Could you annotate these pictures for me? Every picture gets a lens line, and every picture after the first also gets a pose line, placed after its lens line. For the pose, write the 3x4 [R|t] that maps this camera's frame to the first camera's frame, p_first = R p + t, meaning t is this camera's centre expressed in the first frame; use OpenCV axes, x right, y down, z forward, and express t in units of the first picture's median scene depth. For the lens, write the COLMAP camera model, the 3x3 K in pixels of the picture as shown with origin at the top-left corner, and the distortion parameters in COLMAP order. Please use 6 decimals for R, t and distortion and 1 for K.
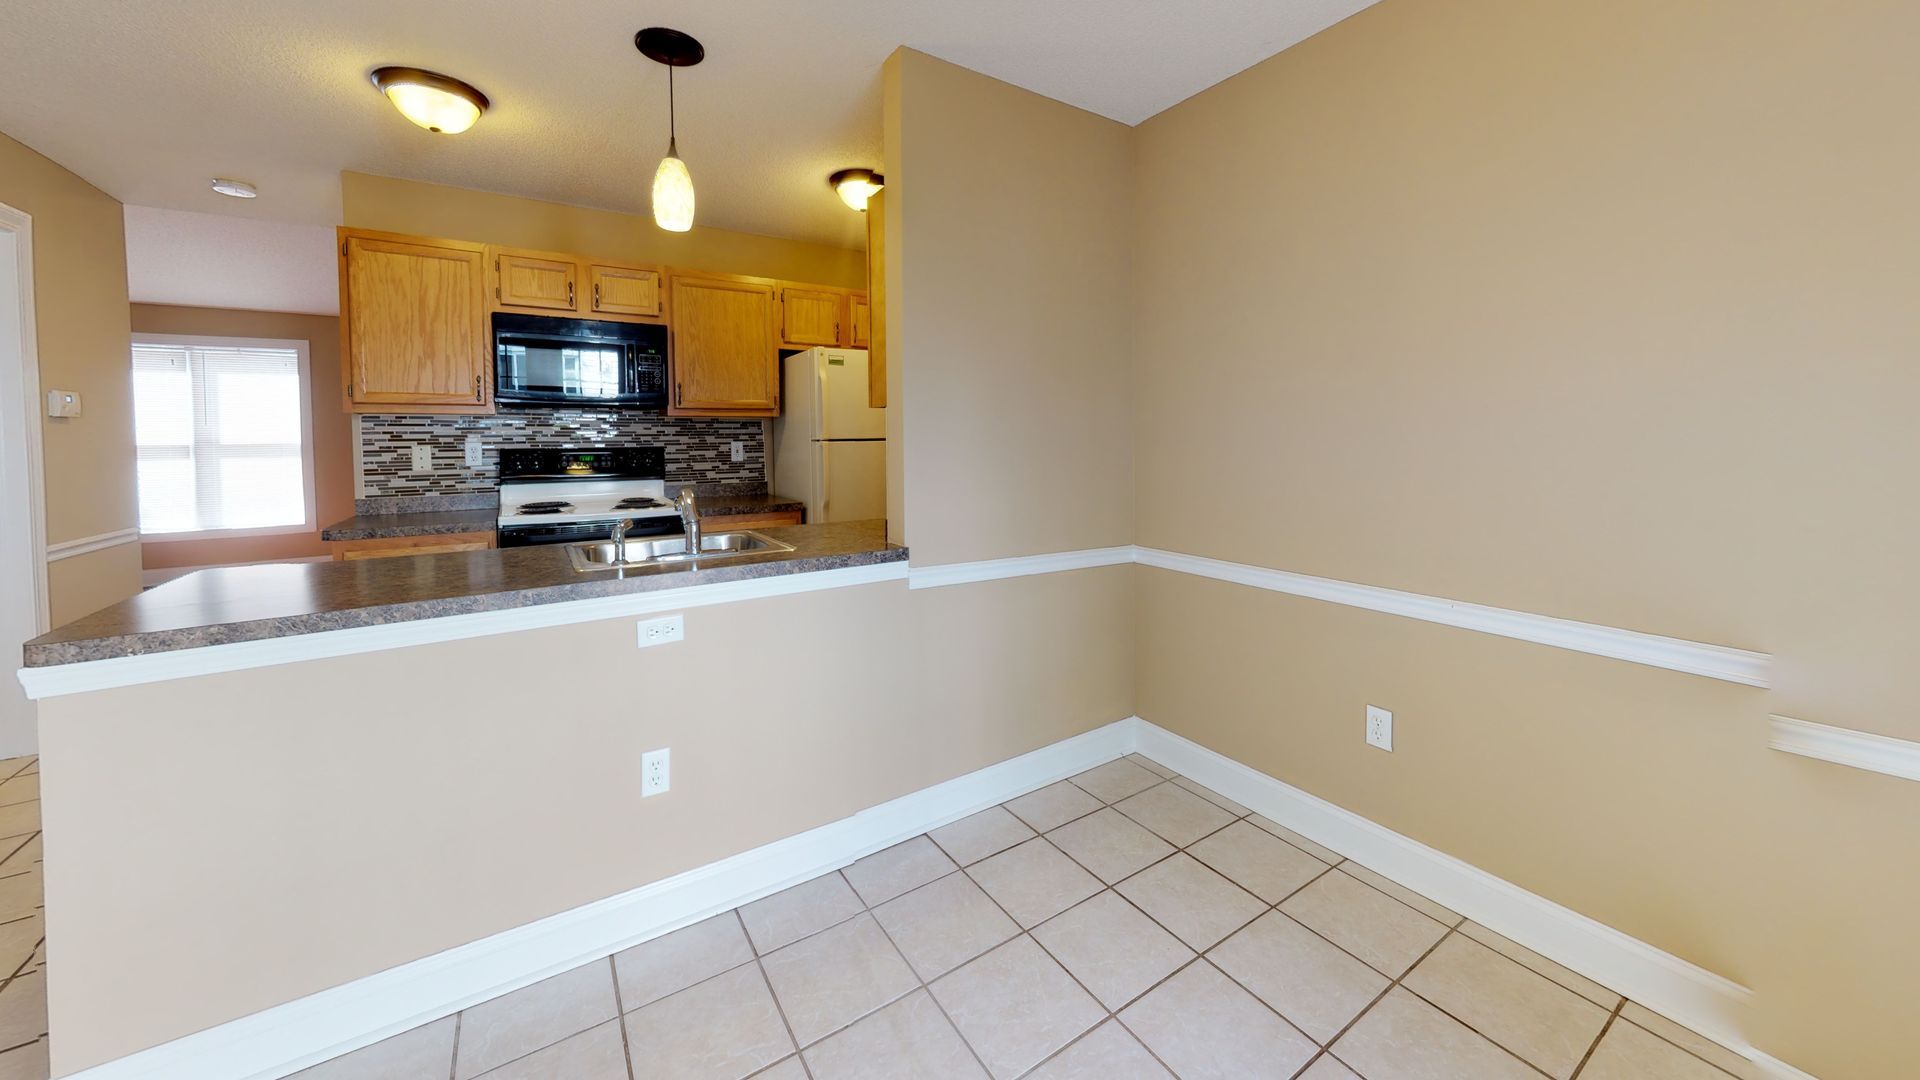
lens RADIAL K [[660.2, 0, 924.2], [0, 660.2, 454.6], [0, 0, 1]] dist [0.000177, -0.000286]
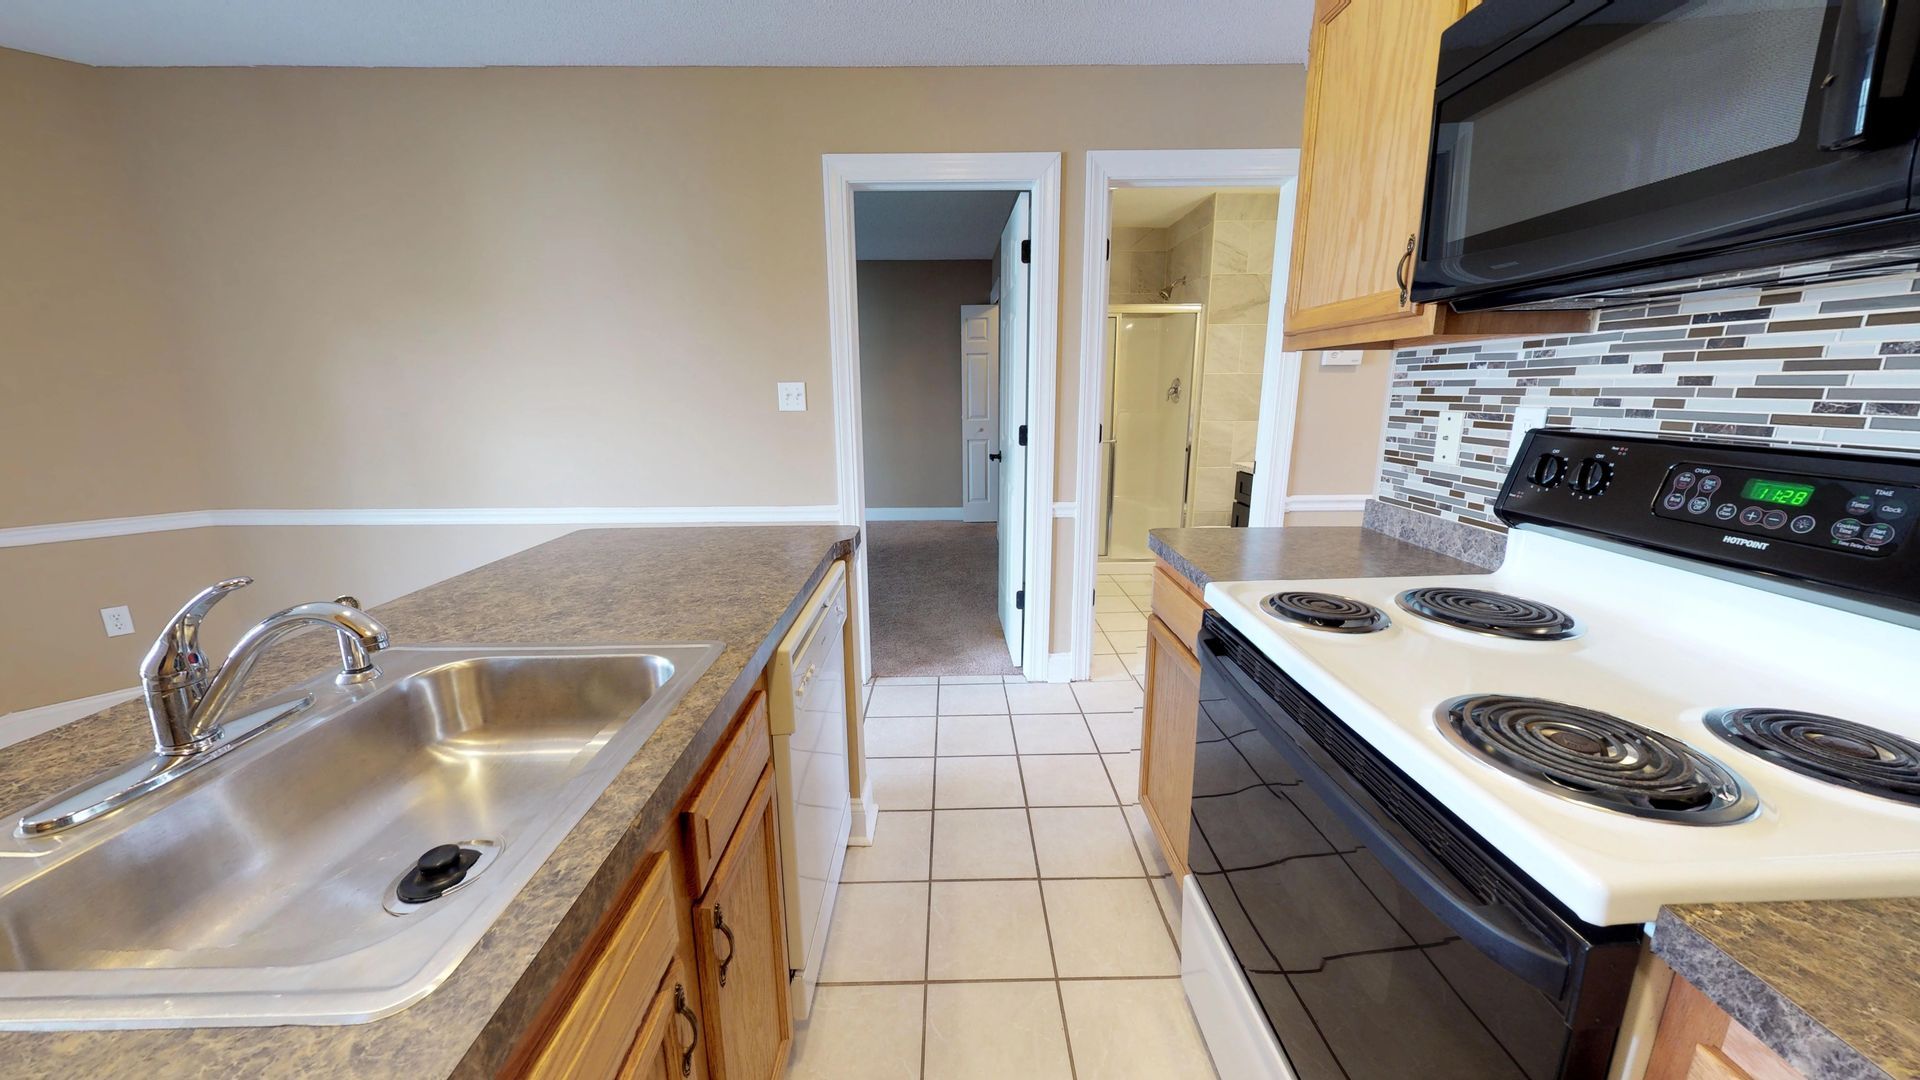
lens RADIAL K [[660.2, 0, 977.0], [0, 660.2, 526.3], [0, 0, 1]] dist [0.000177, -0.000286]
pose [[-0.515113, 0.187369, -0.836392, -0.171076], [-0.013242, 0.973958, 0.226342, -0.034318], [0.857020, 0.127667, -0.499217, 0.914338]]
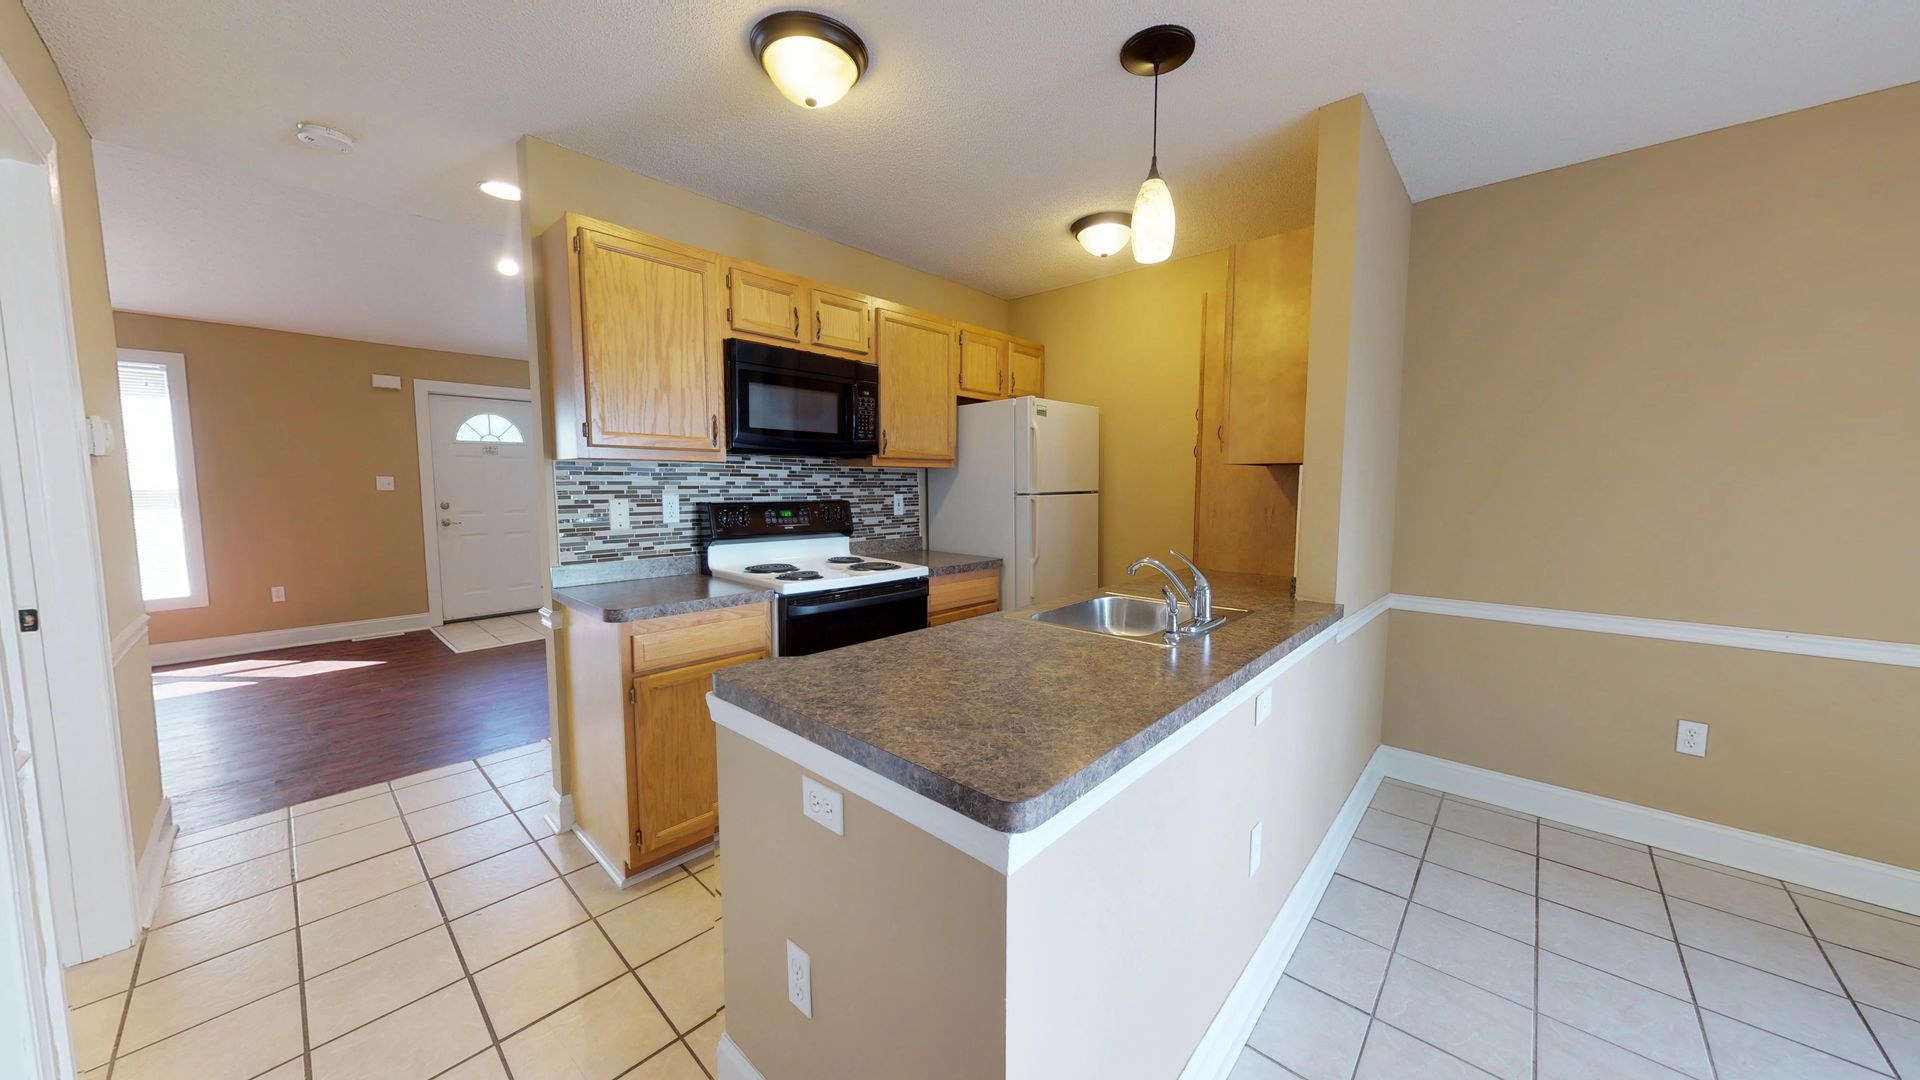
lens RADIAL K [[660.2, 0, 940.5], [0, 660.2, 533.4], [0, 0, 1]] dist [0.000177, -0.000286]
pose [[0.966911, -0.009094, 0.254953, -0.562795], [-0.003206, 0.998852, 0.047786, -0.011057], [-0.255095, -0.047022, 0.965772, 0.112251]]
